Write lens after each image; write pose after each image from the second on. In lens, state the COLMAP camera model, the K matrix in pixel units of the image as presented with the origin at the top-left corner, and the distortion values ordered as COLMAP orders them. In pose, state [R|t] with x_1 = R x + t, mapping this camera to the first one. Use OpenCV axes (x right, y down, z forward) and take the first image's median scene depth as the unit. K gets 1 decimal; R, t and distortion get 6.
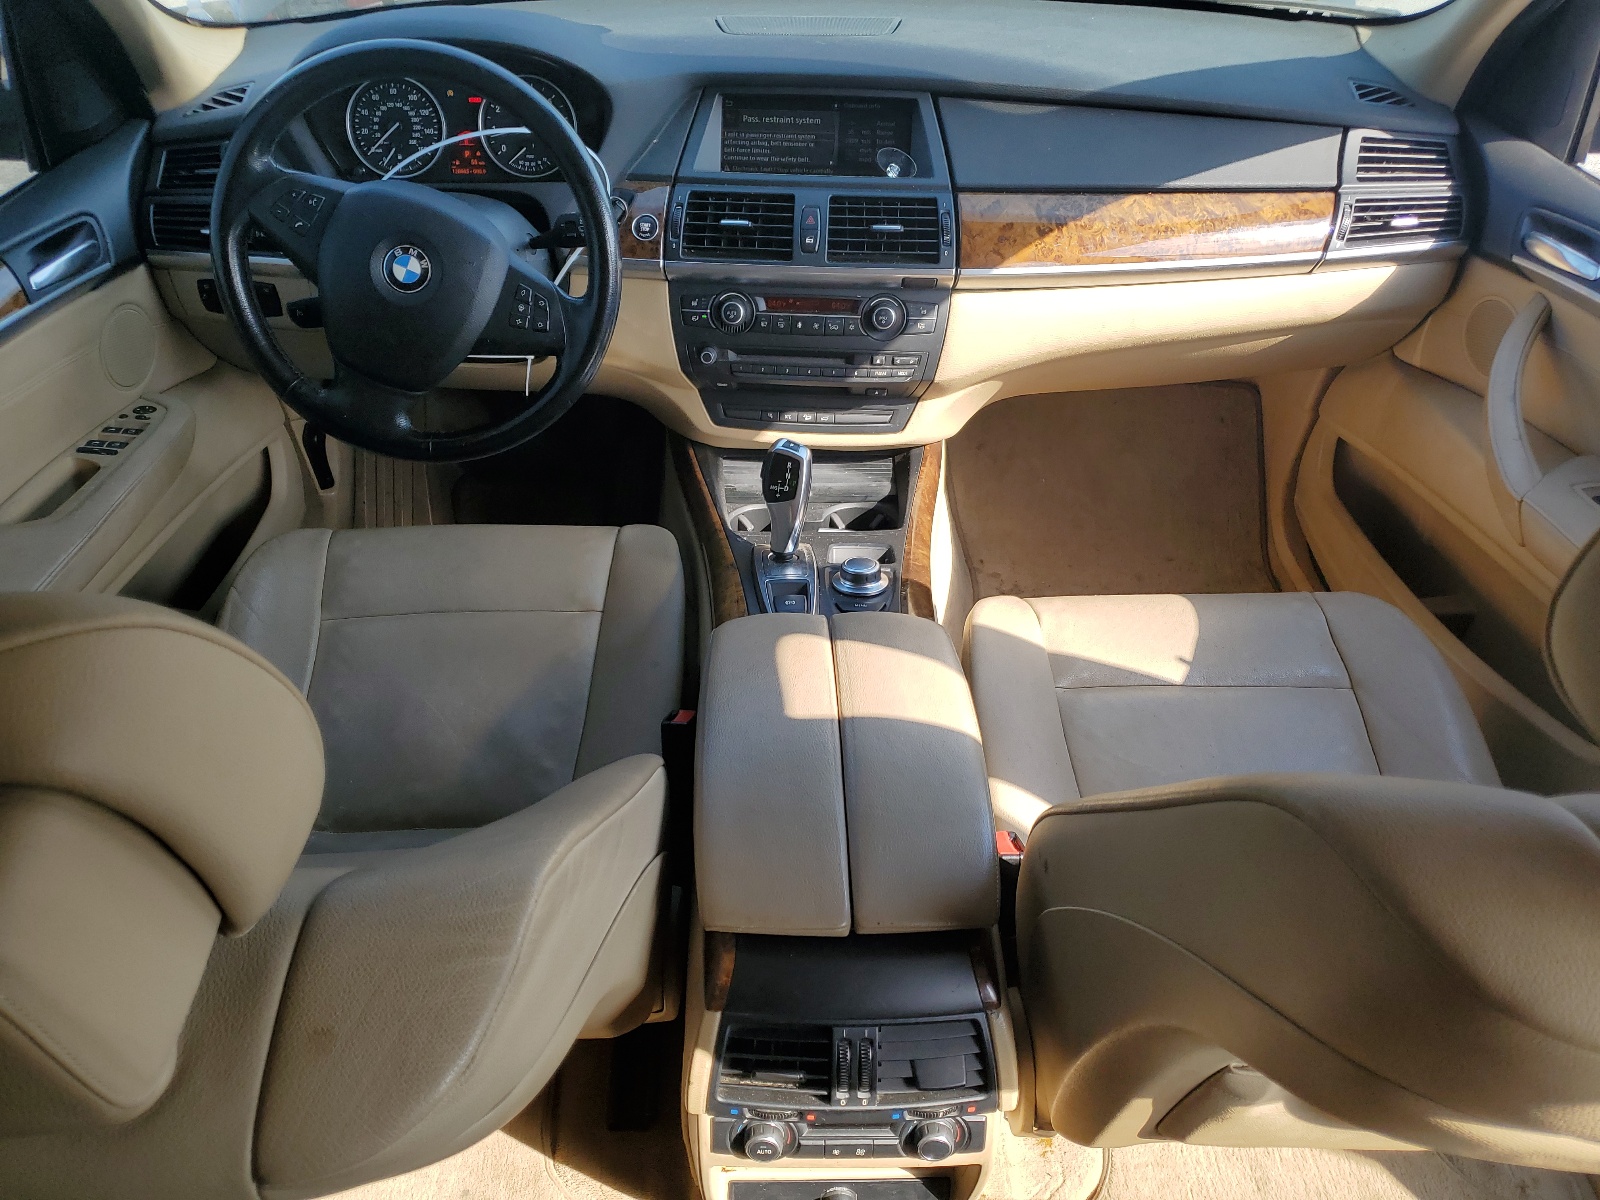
lens RADIAL K [[1207.8, 0, 796.6], [0, 1207.8, 602.5], [0, 0, 1]] dist [-0.002519, -0.001751]
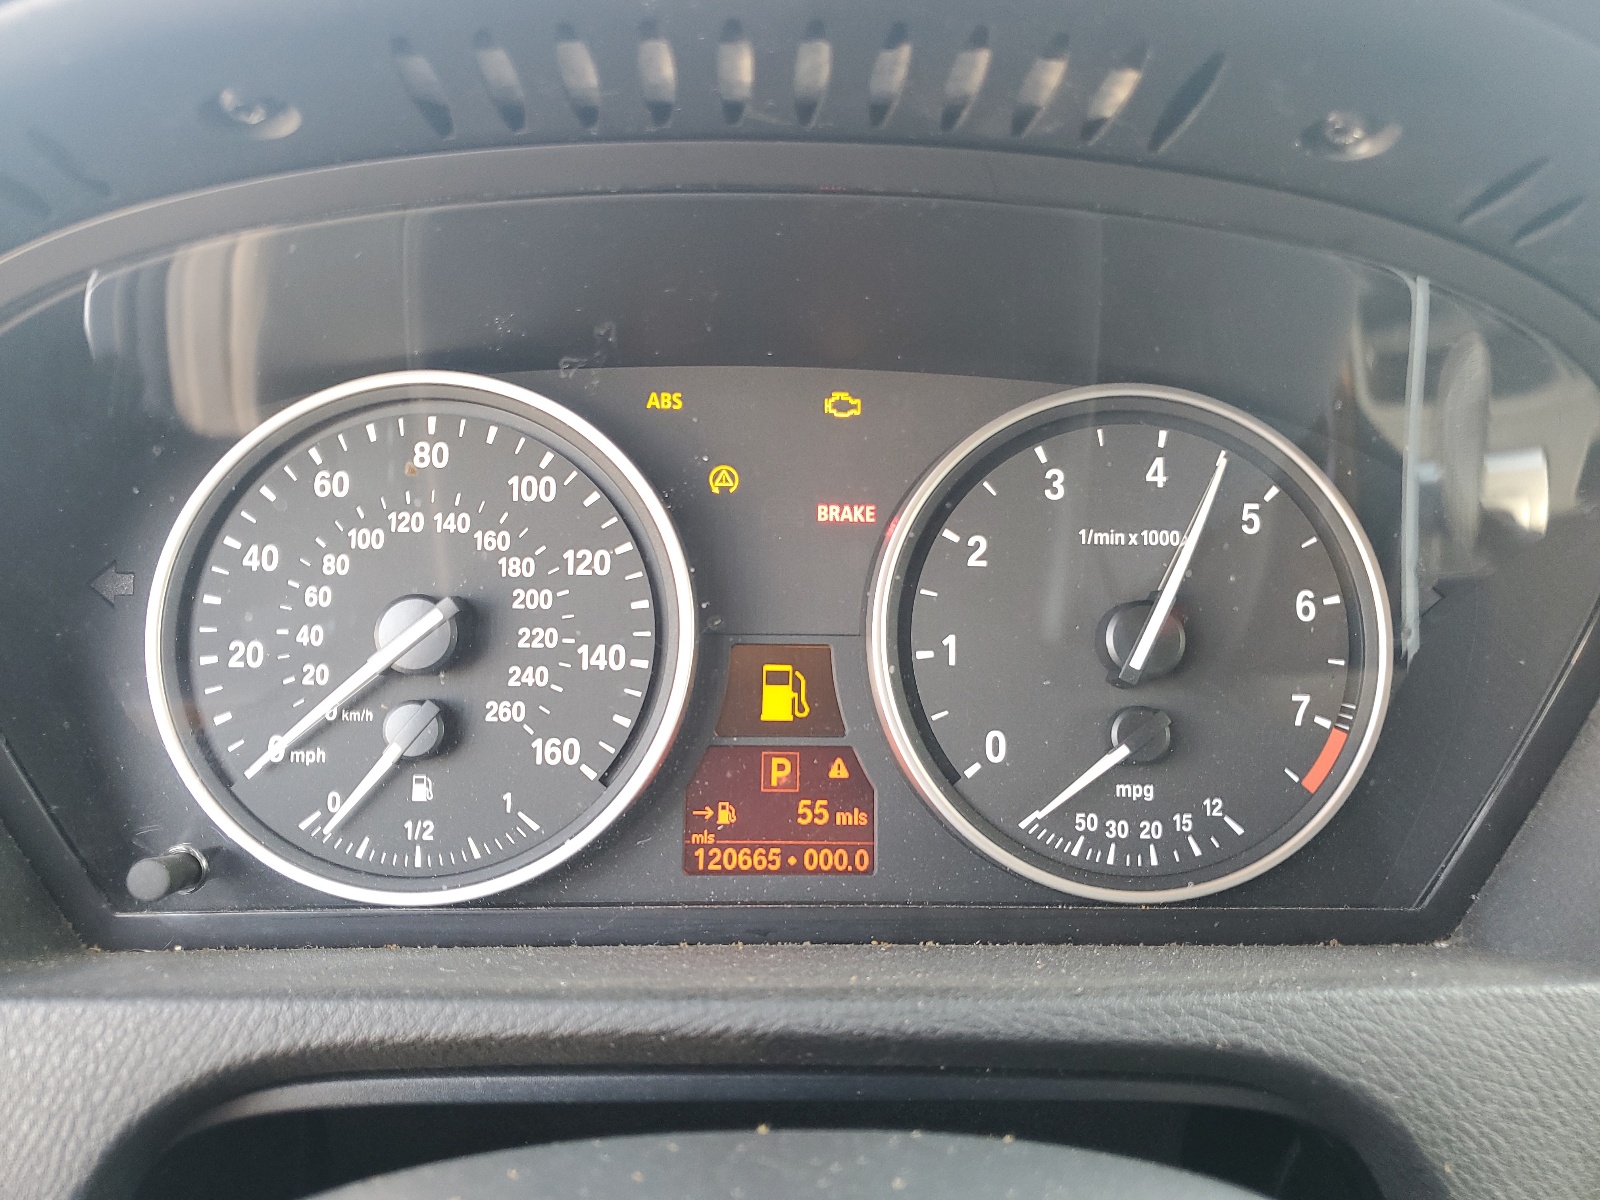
lens RADIAL K [[1207.8, 0, 802.6], [0, 1207.8, 603.5], [0, 0, 1]] dist [-0.002519, -0.001751]
pose [[0.999226, 0.011325, 0.037658, -0.281138], [0.005217, 0.910989, -0.412398, -0.322544], [-0.038977, 0.412276, 0.910225, 0.829259]]
